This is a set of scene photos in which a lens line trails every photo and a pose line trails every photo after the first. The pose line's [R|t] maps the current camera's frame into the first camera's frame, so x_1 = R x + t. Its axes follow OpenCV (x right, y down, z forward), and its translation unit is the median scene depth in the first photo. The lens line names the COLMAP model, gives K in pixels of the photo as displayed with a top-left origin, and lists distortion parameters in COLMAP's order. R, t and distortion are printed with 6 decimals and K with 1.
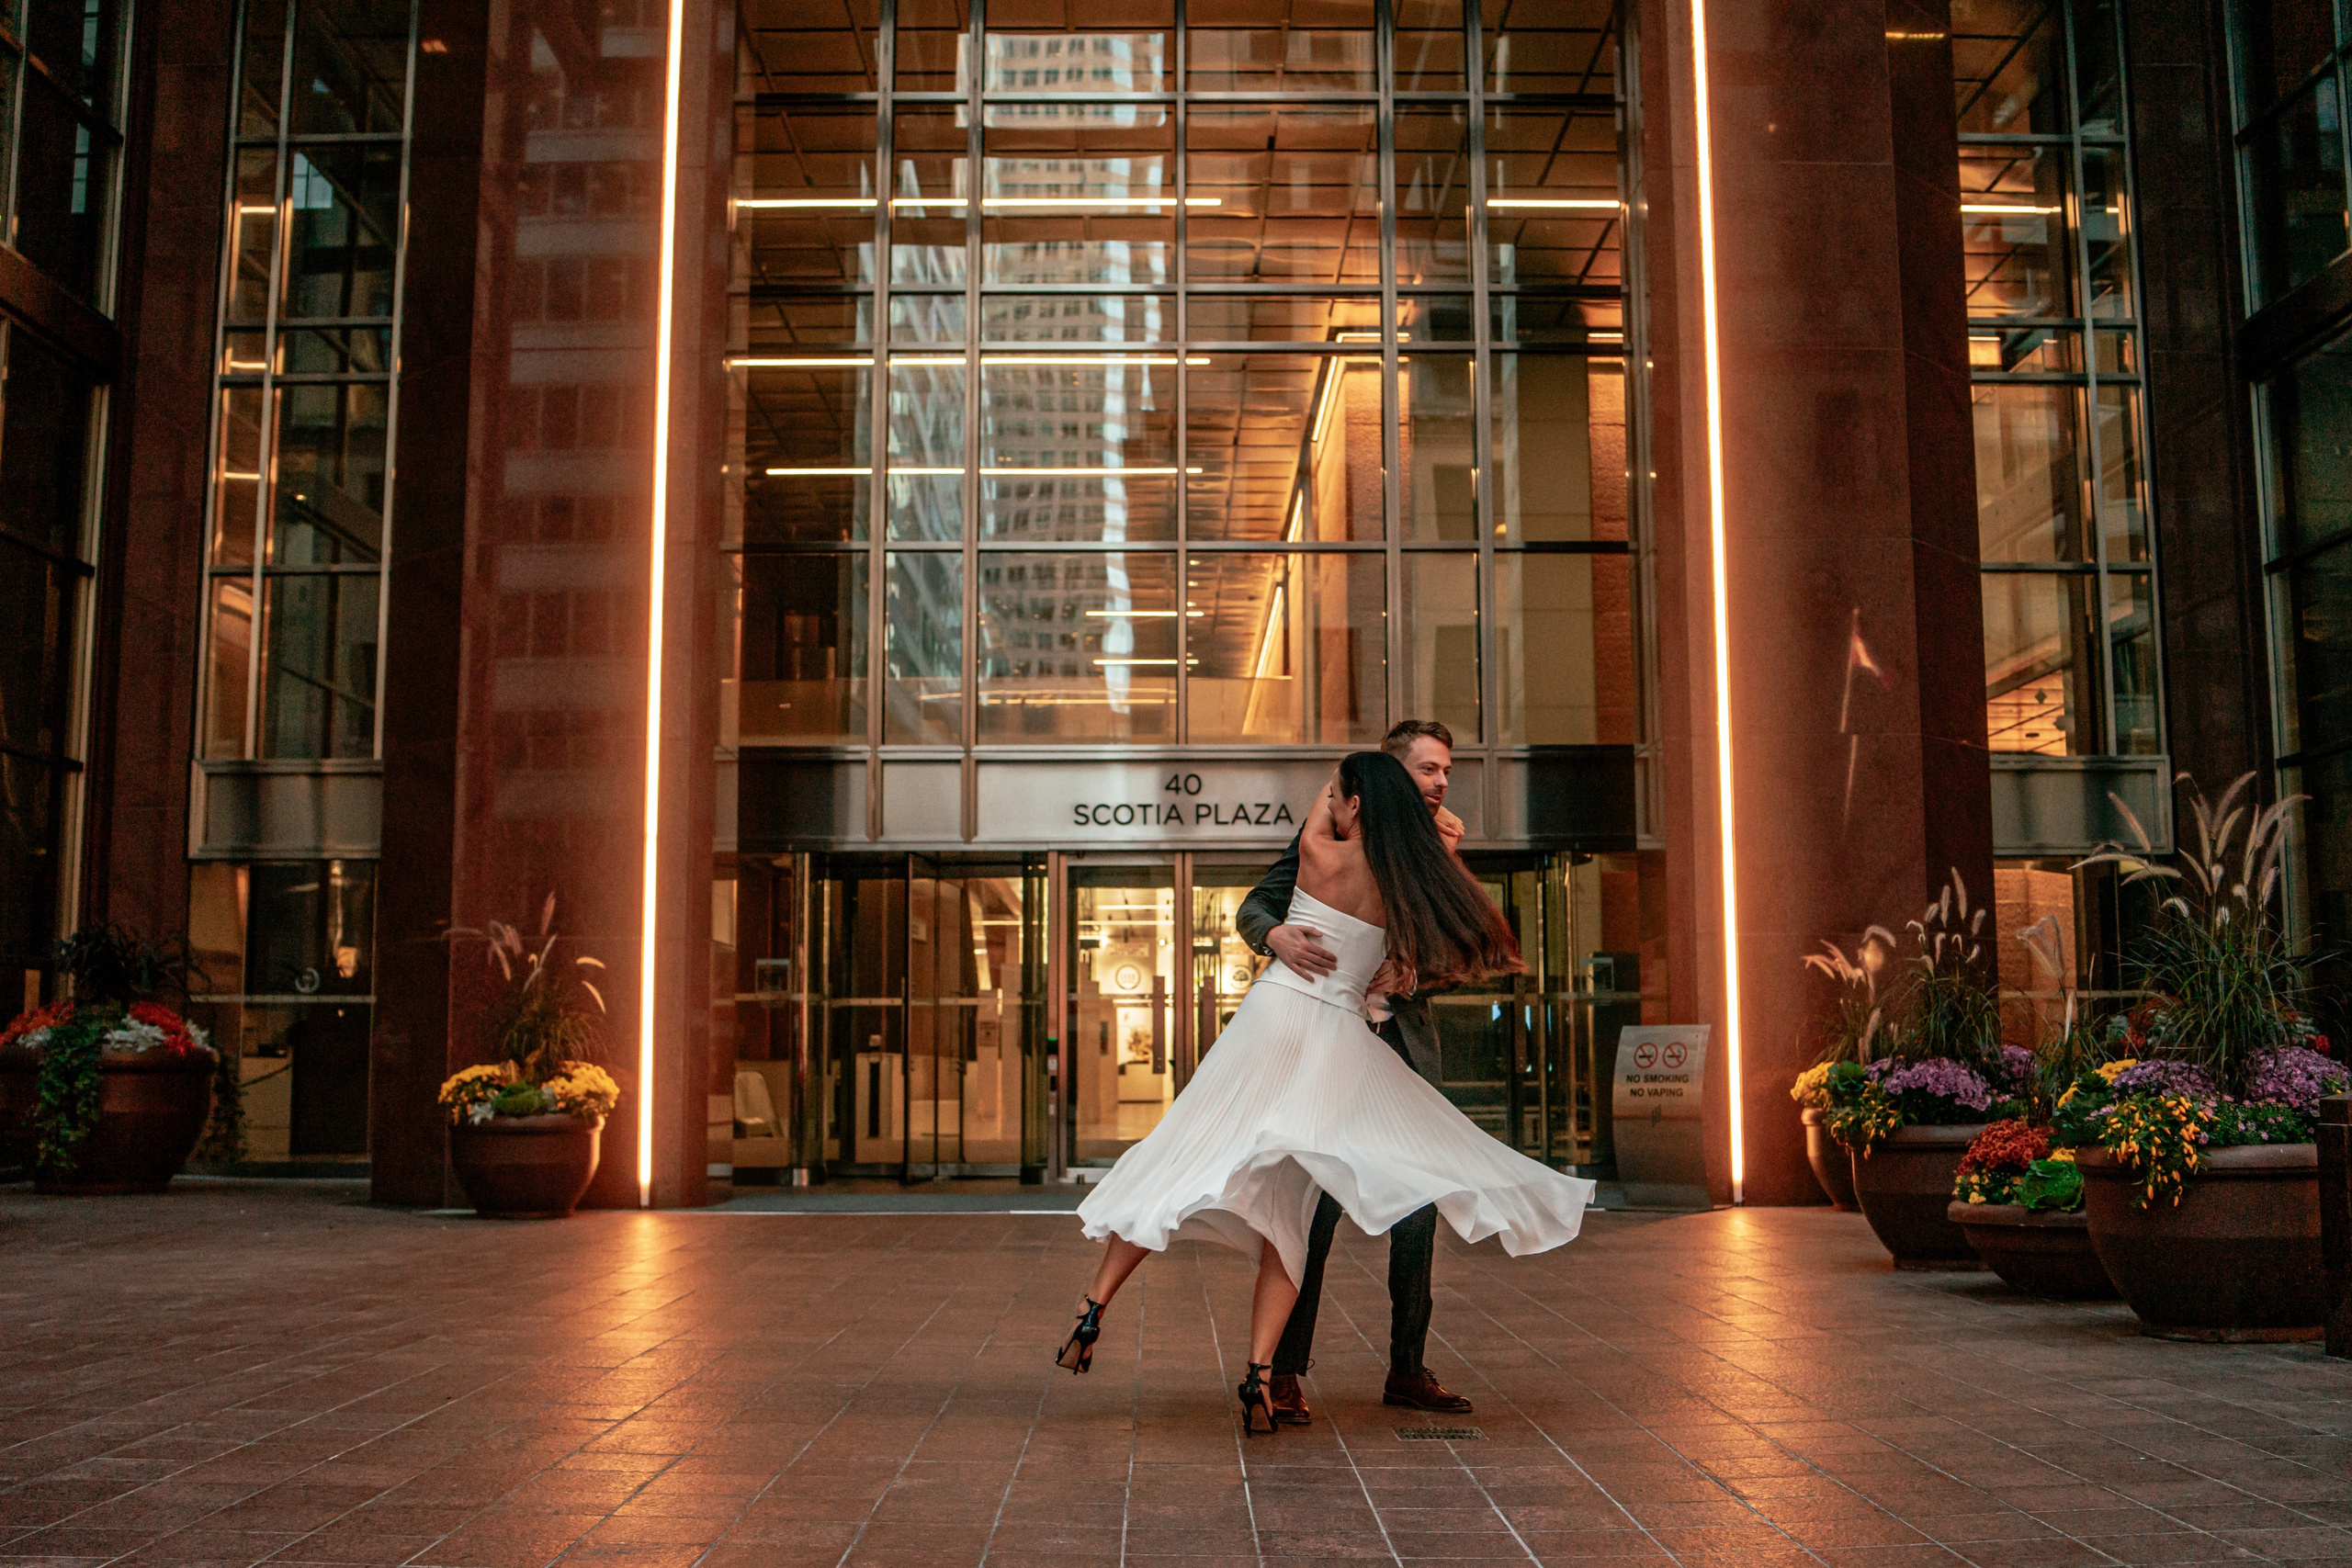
lens RADIAL K [[2383.2, 0, 1172.0], [0, 2383.2, 782.1], [0, 0, 1]] dist [-0.069909, 0.000000]
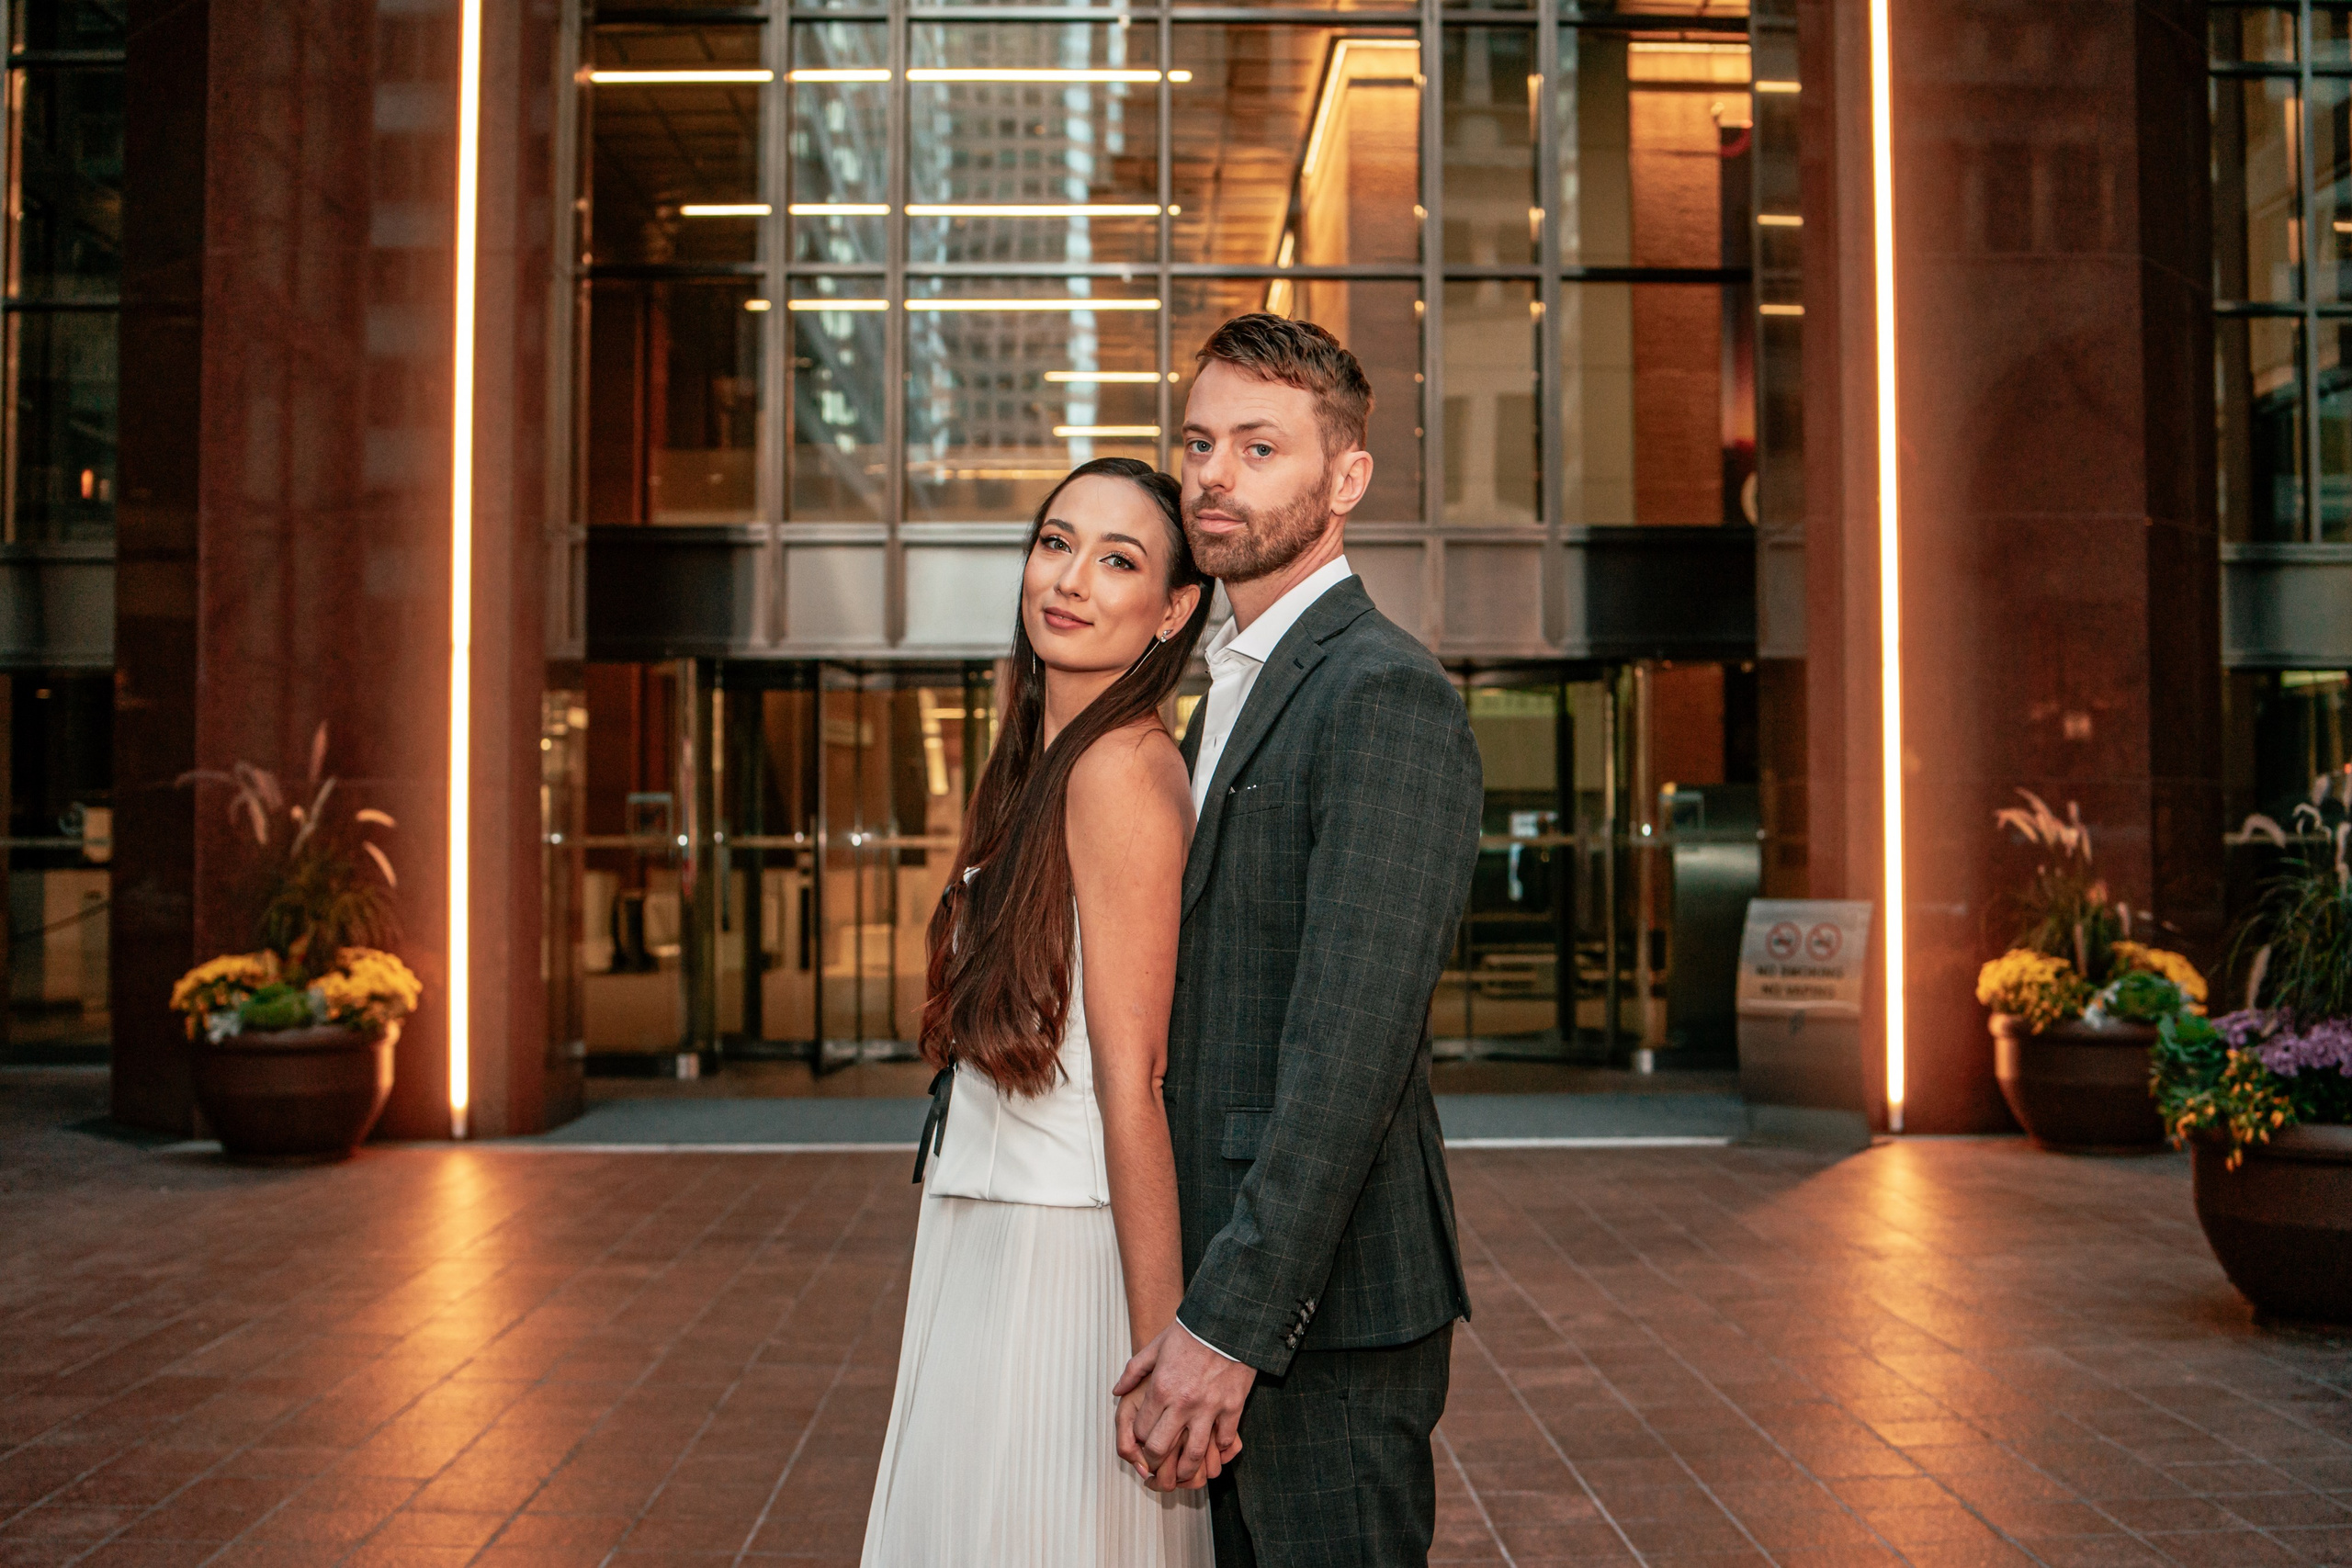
lens RADIAL K [[2383.2, 0, 1180.0], [0, 2383.2, 767.7], [0, 0, 1]] dist [-0.069909, 0.000000]
pose [[0.999834, 0.000514, 0.018197, -0.005370], [-0.002107, 0.996155, 0.087584, -0.004800], [-0.018082, -0.087608, 0.995991, 0.228690]]
